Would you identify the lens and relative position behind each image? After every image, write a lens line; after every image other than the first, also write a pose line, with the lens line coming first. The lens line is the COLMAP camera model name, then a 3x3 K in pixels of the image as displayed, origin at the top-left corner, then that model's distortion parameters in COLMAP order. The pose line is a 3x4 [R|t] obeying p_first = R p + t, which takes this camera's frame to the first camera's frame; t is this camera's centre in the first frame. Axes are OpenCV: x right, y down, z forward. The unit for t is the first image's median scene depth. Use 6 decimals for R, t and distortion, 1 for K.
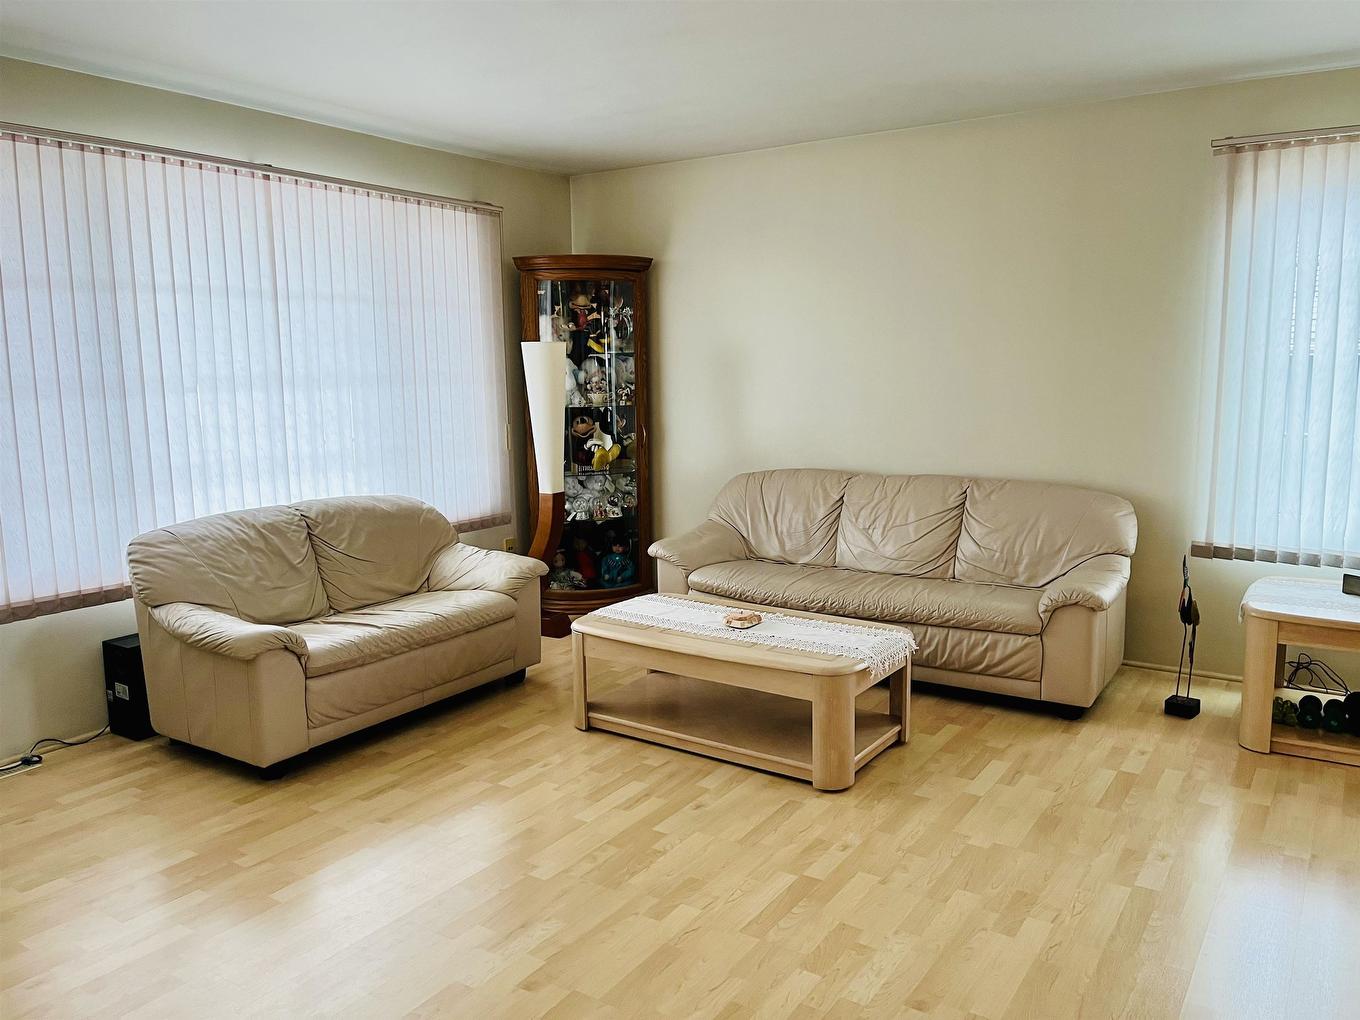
lens RADIAL K [[1033.8, 0, 690.3], [0, 1033.8, 508.6], [0, 0, 1]] dist [0.039793, -0.016744]
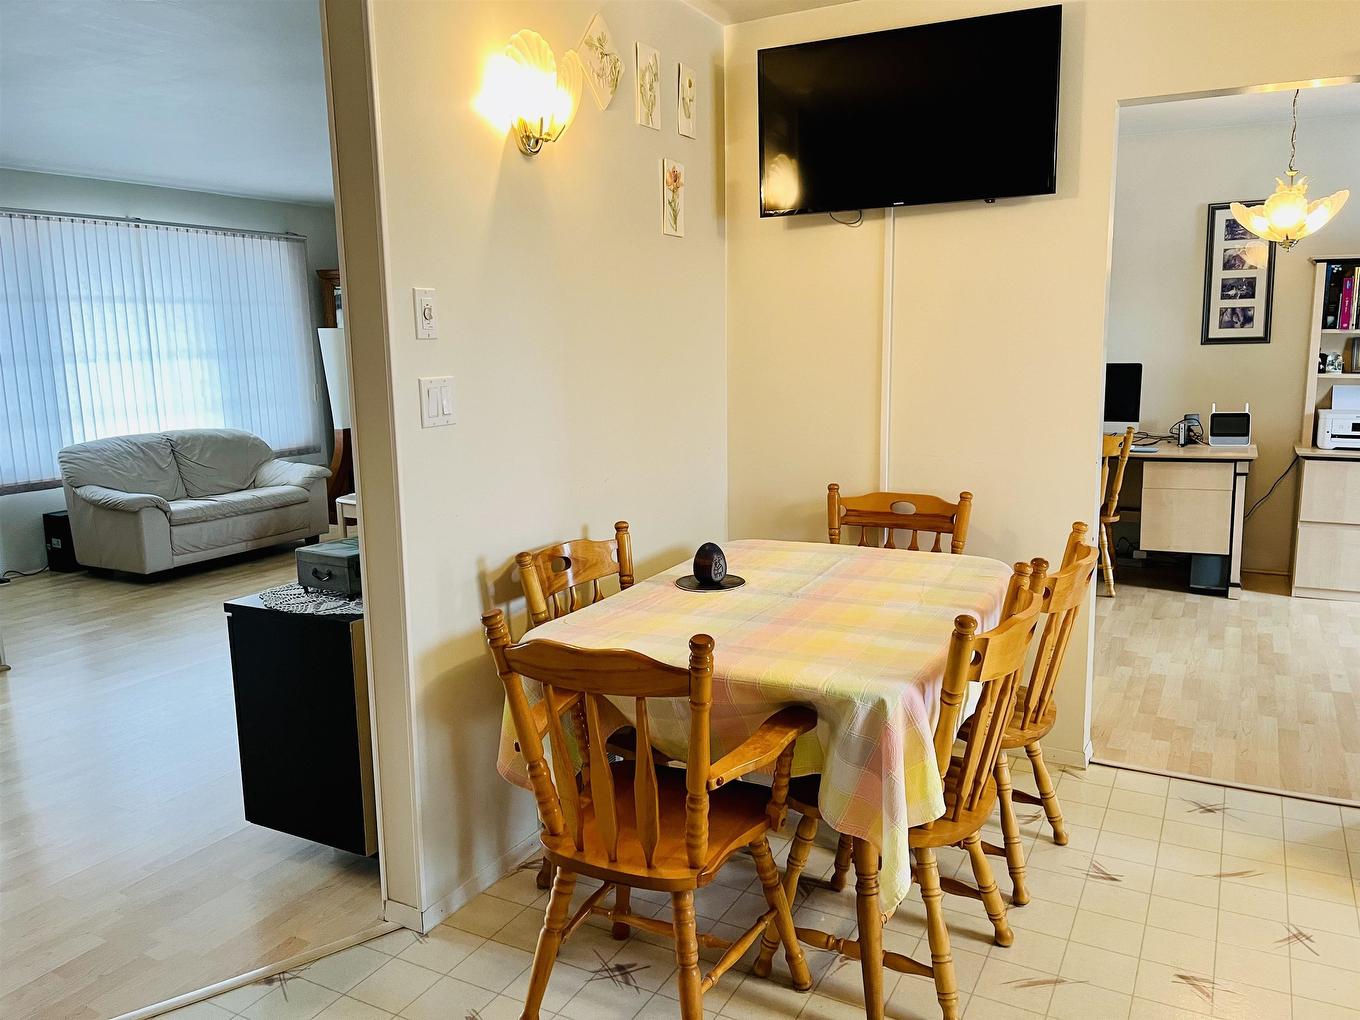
lens RADIAL K [[1033.8, 0, 671.8], [0, 1033.8, 507.6], [0, 0, 1]] dist [0.039793, -0.016744]
pose [[0.997103, -0.024751, 0.071921, 0.294159], [0.023558, 0.999571, 0.017389, 0.107082], [-0.072321, -0.015644, 0.997259, -0.685278]]
